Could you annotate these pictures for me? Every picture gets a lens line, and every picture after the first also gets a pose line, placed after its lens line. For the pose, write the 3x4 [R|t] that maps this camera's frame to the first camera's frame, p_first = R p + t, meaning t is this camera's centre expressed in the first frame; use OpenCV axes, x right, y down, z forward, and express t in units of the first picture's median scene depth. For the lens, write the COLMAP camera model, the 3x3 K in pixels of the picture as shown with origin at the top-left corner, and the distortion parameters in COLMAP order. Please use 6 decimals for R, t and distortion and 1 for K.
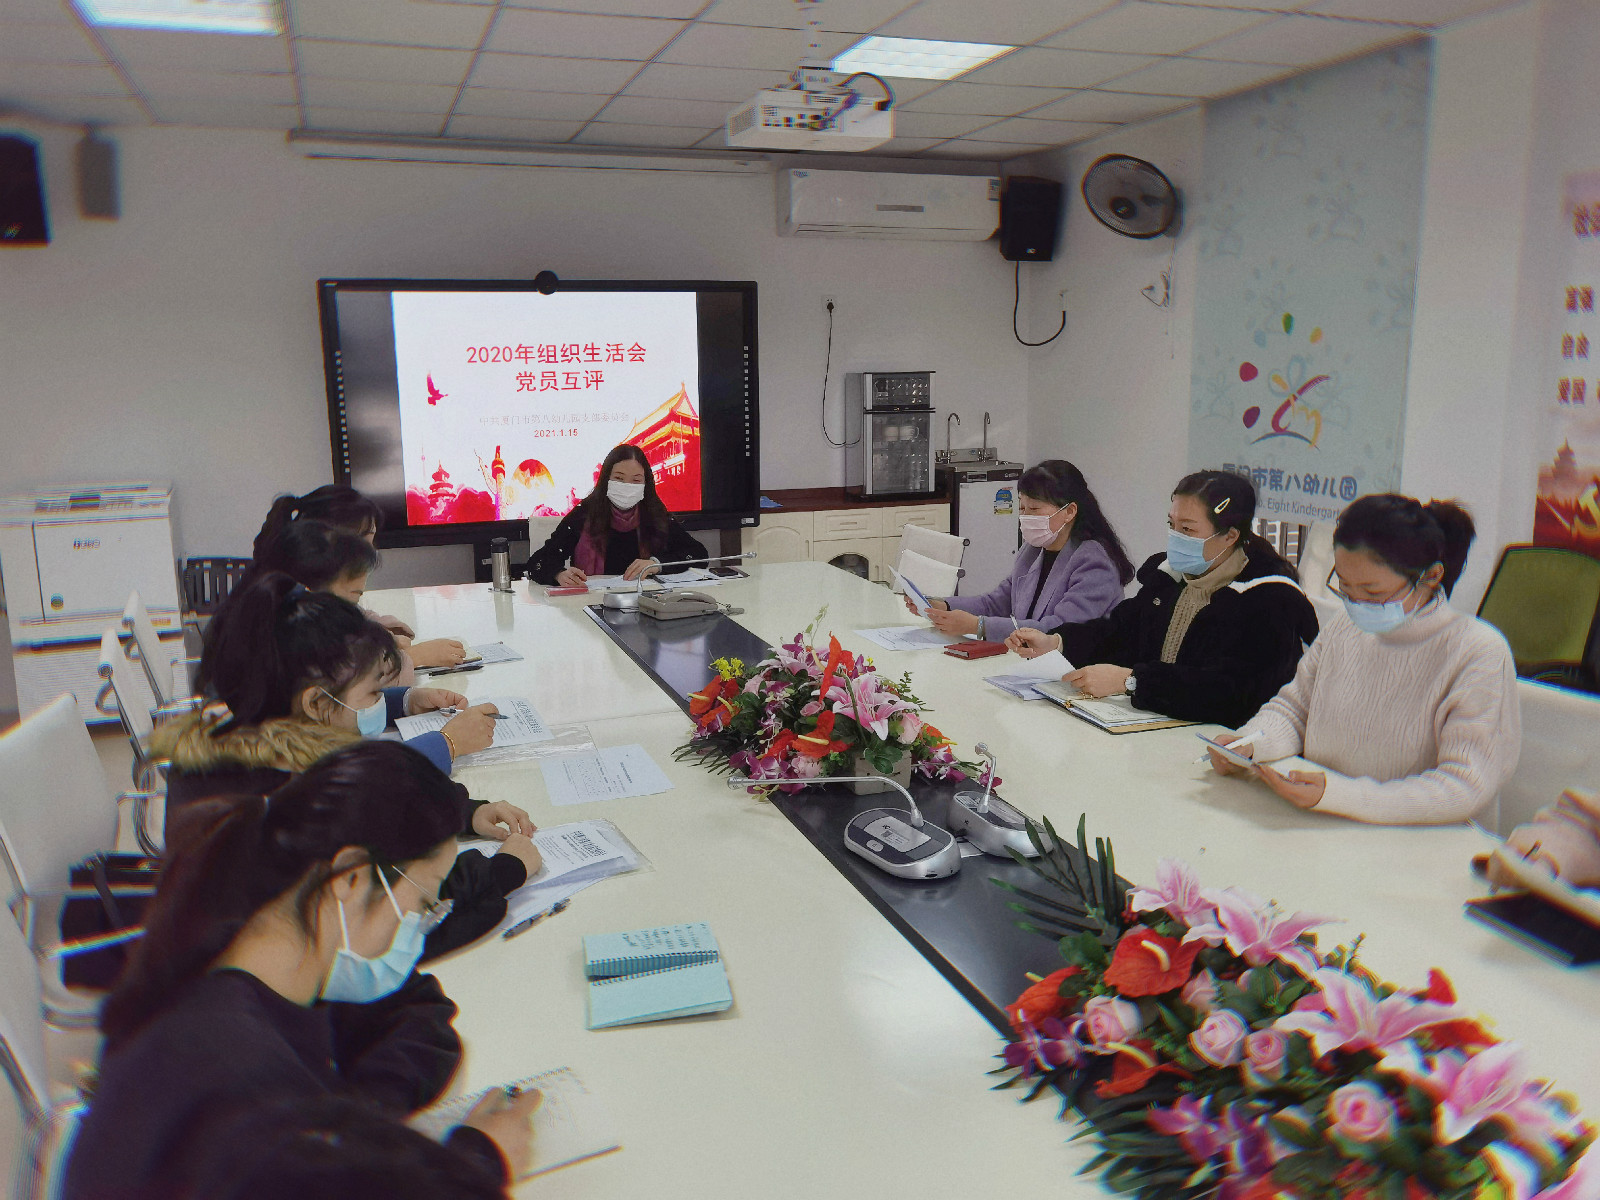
lens RADIAL K [[1262.8, 0, 800.0], [0, 1262.8, 600.0], [0, 0, 1]] dist [0.001055, 0.003578]
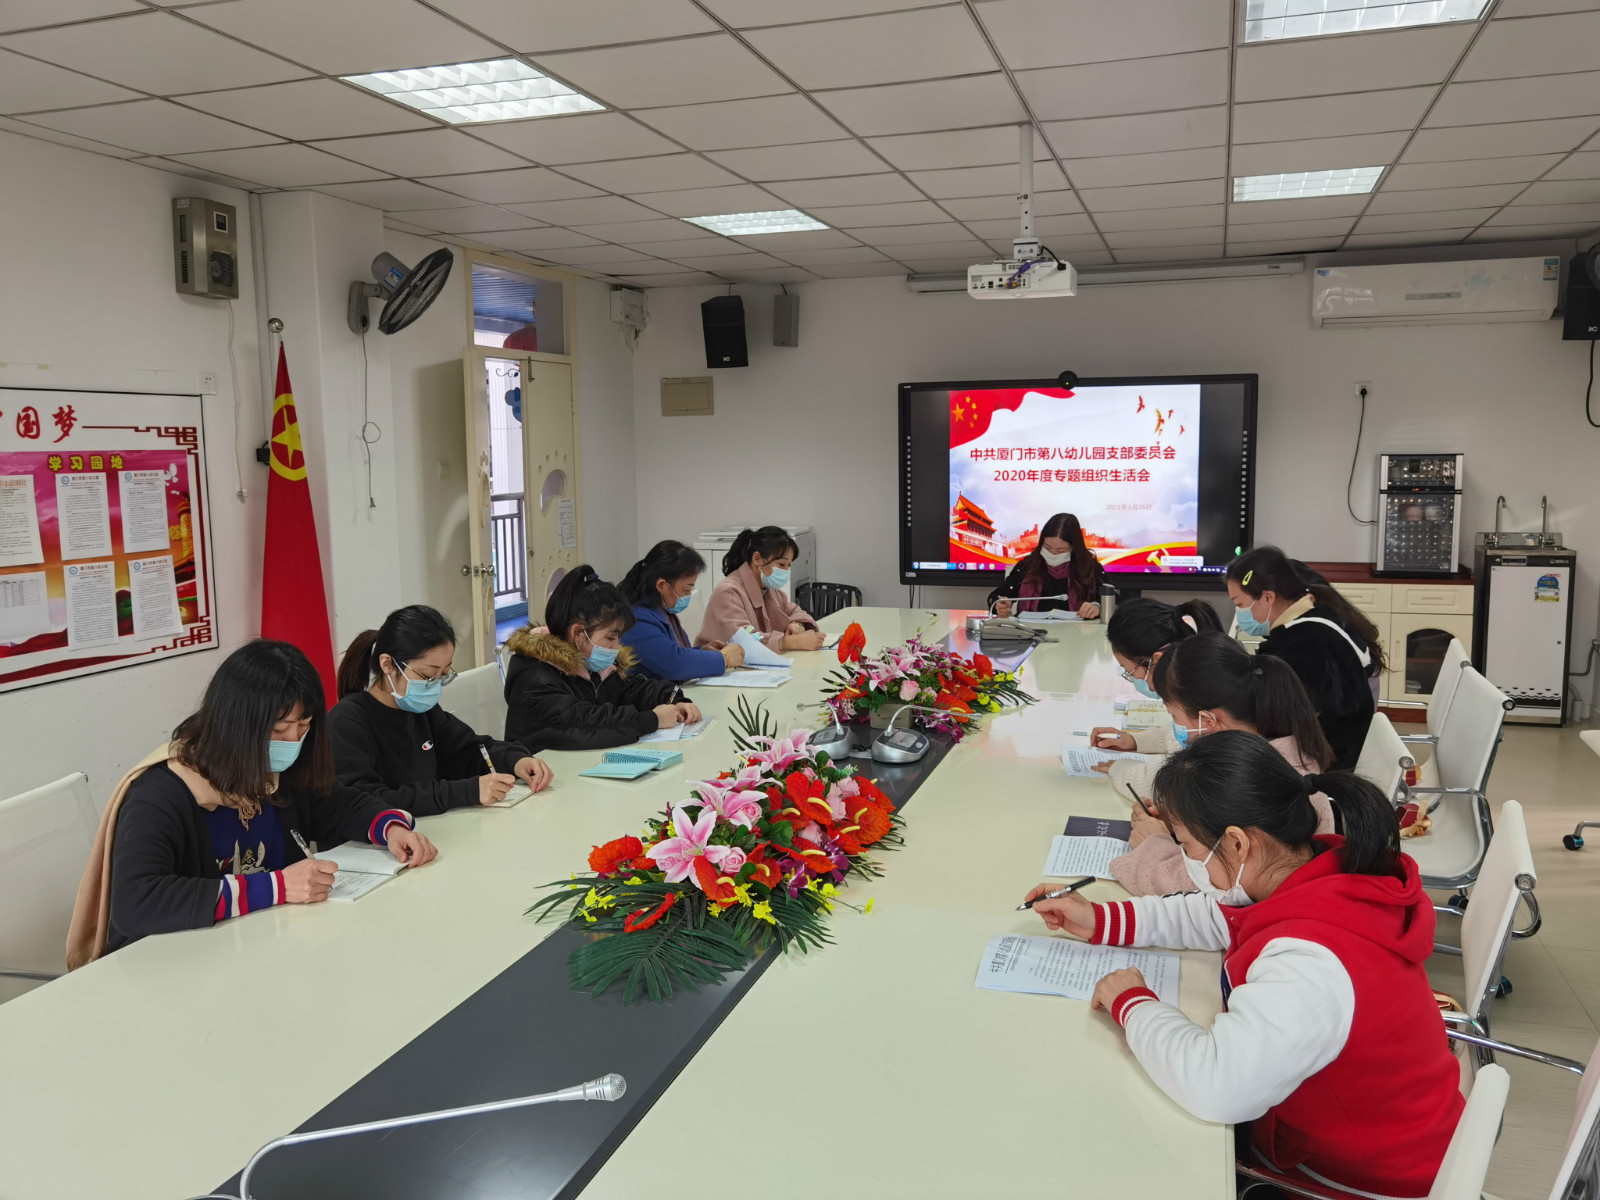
lens RADIAL K [[1272.0, 0, 800.0], [0, 1272.0, 600.0], [0, 0, 1]] dist [0.000003, -0.004883]
pose [[0.790223, 0.077873, -0.607852, 0.659486], [-0.112906, 0.993414, -0.019513, 0.029210], [0.602329, 0.084050, 0.793811, -0.229997]]
